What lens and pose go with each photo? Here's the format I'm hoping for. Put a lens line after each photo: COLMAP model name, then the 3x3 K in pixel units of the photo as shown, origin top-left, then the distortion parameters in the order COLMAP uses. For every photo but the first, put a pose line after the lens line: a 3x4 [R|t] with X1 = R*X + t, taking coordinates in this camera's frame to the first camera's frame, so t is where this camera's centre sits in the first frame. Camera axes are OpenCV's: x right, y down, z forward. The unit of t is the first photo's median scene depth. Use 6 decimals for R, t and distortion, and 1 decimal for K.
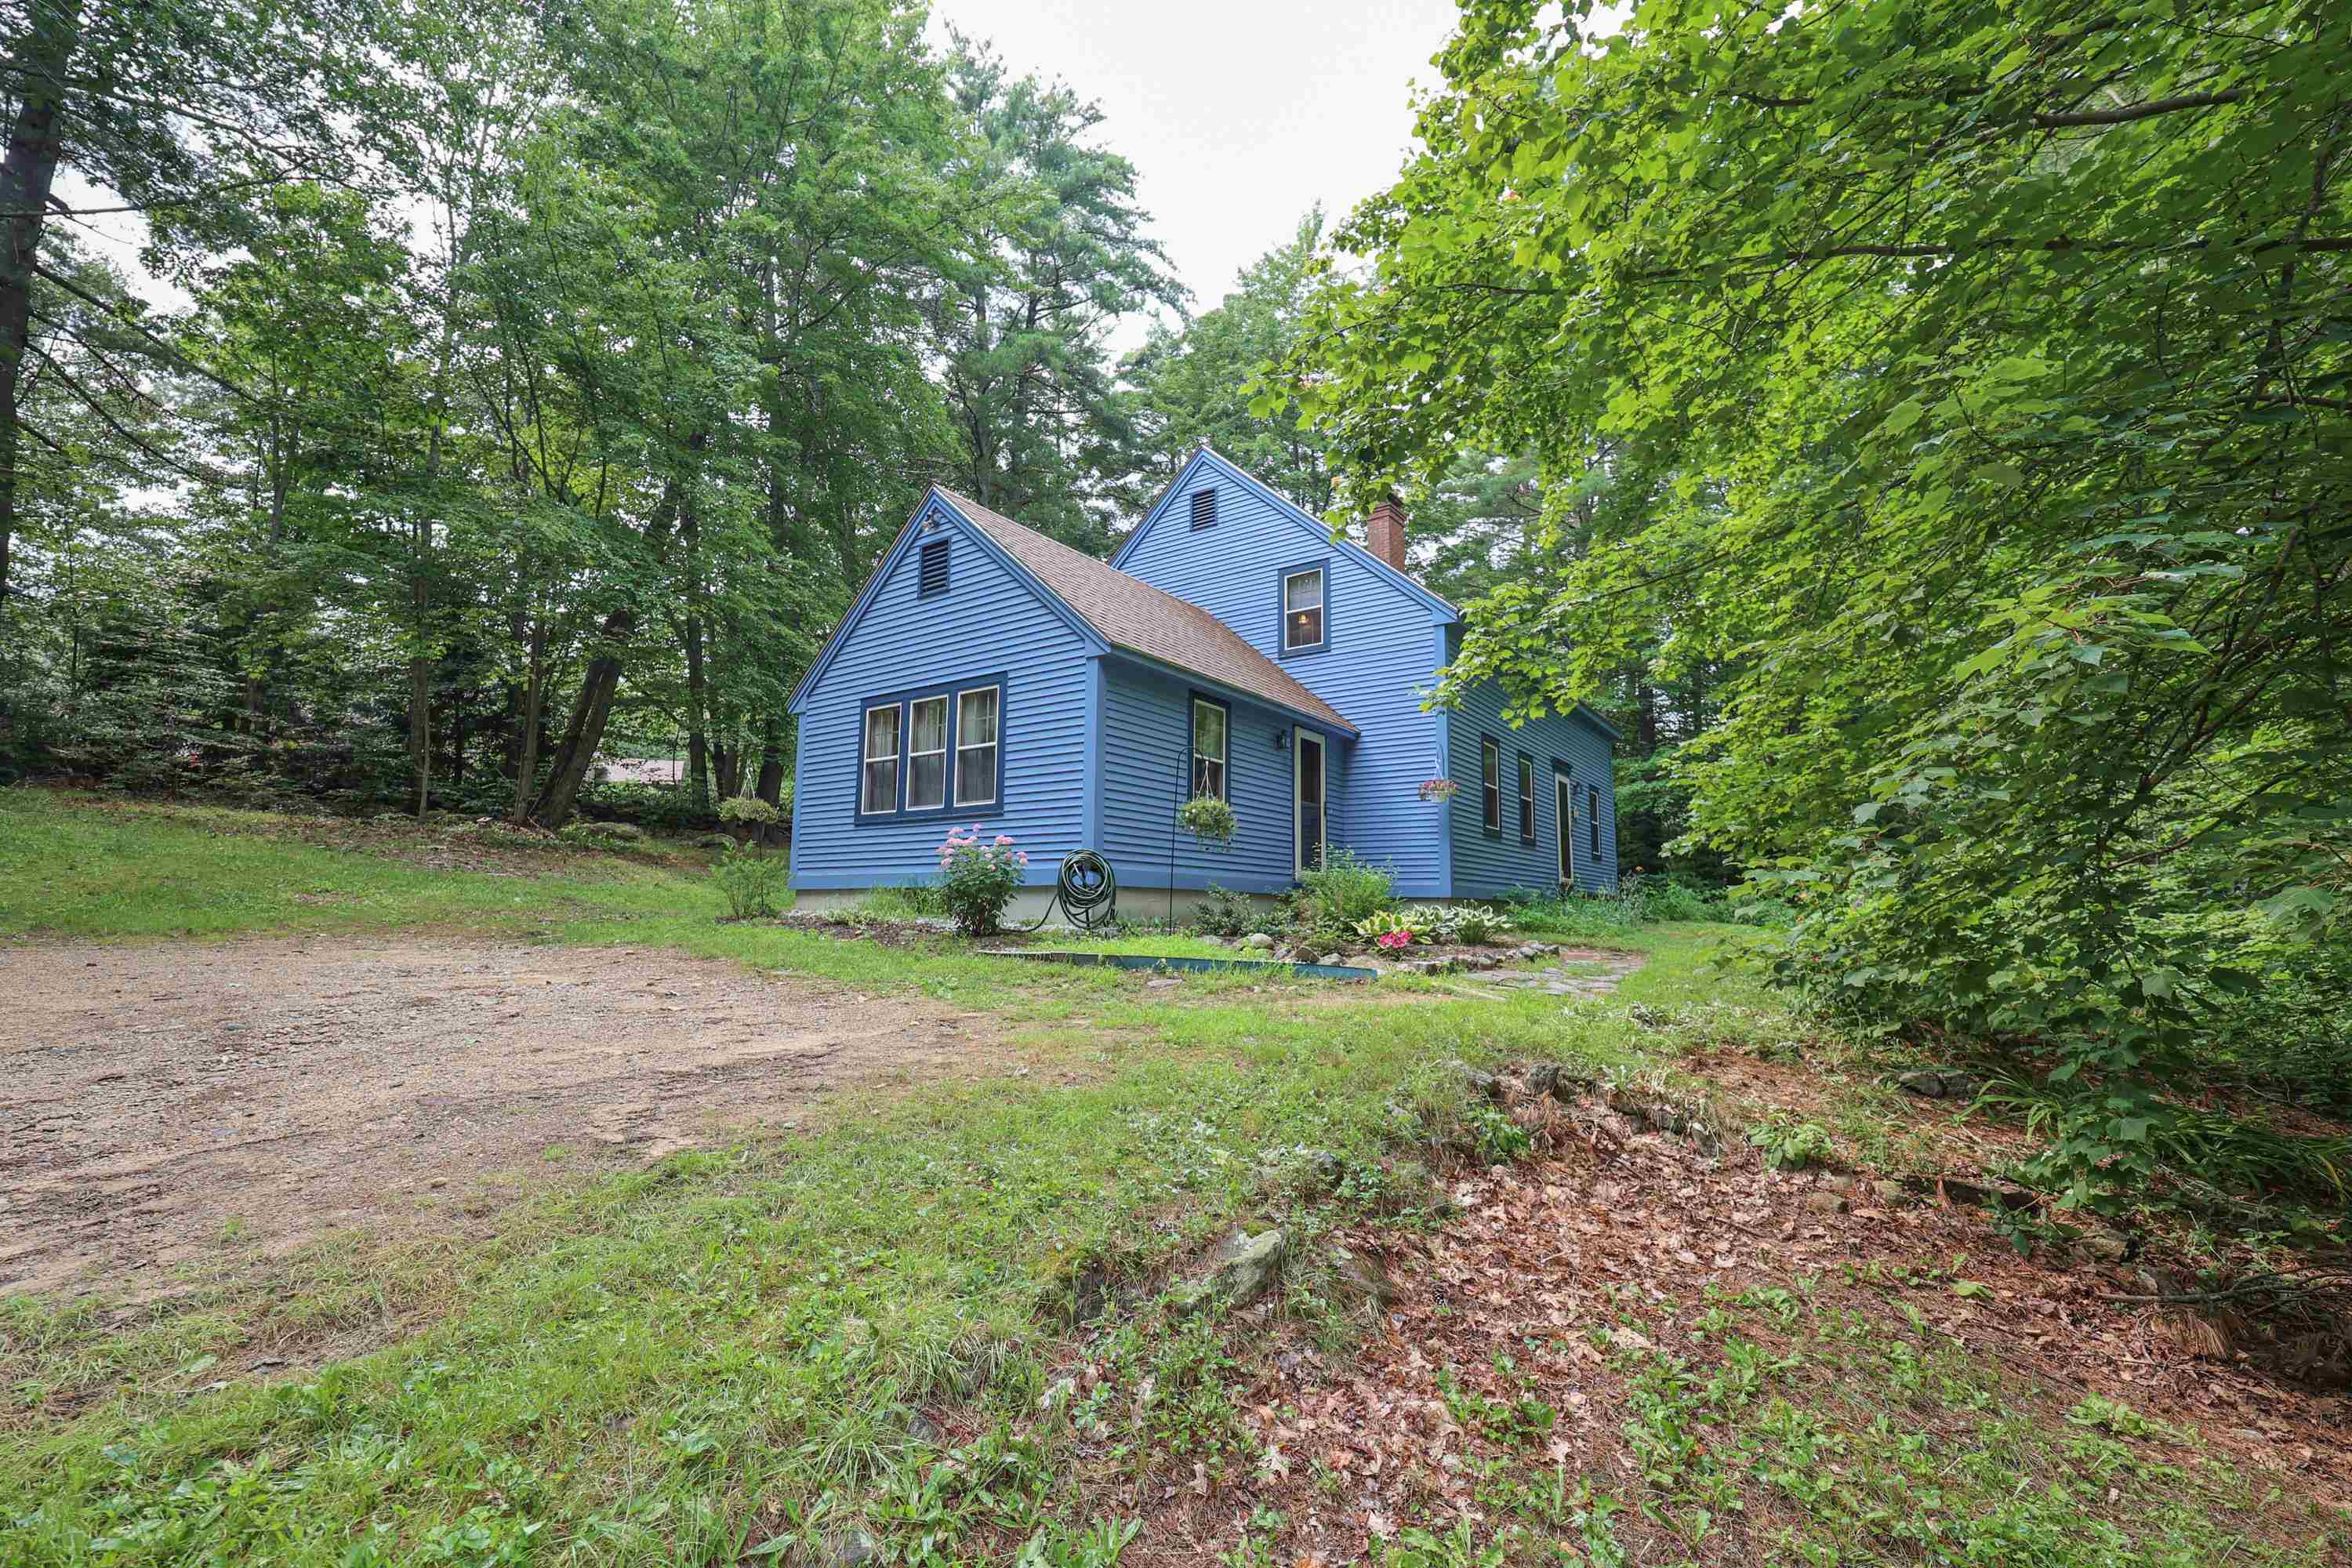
lens RADIAL K [[963.5, 0, 1176.0], [0, 963.5, 784.0], [0, 0, 1]] dist [0.011259, 0.000019]
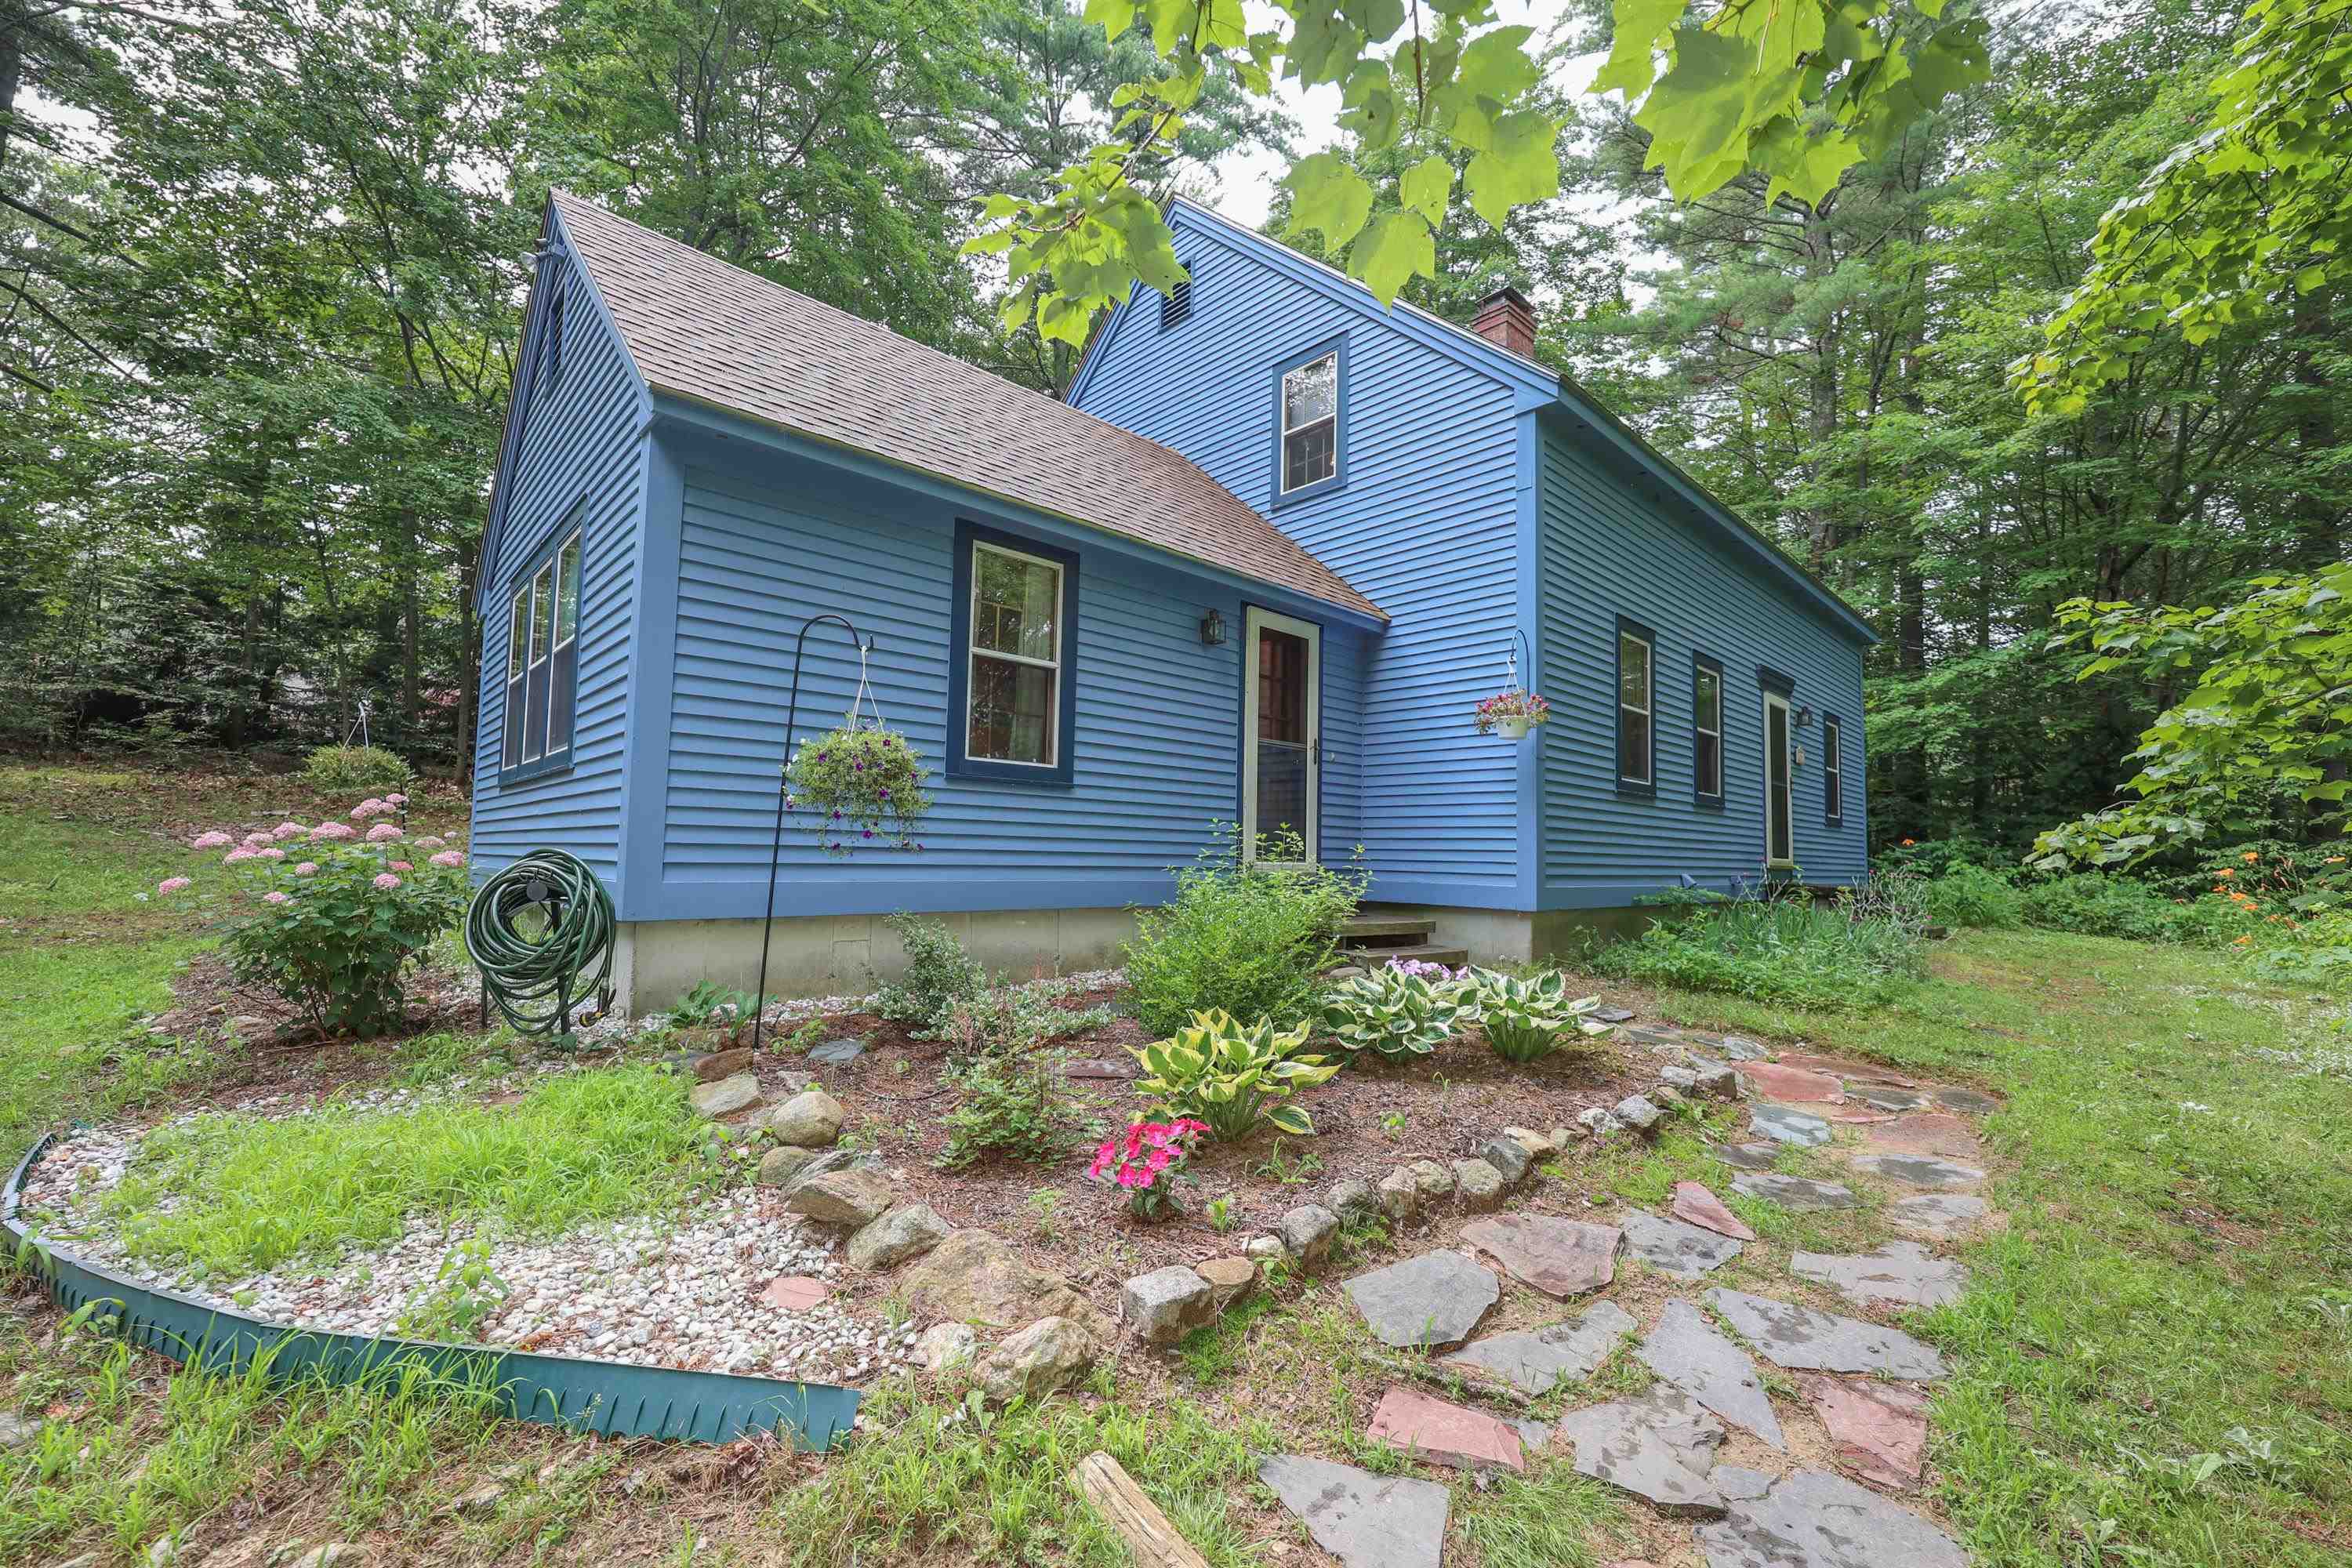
lens RADIAL K [[945.2, 0, 1193.0], [0, 945.2, 789.0], [0, 0, 1]] dist [-0.000018, 0.000000]
pose [[0.982543, -0.007070, -0.185902, 0.169365], [0.017420, 0.998384, 0.054098, 0.014508], [0.185219, -0.056392, 0.981078, 0.387768]]
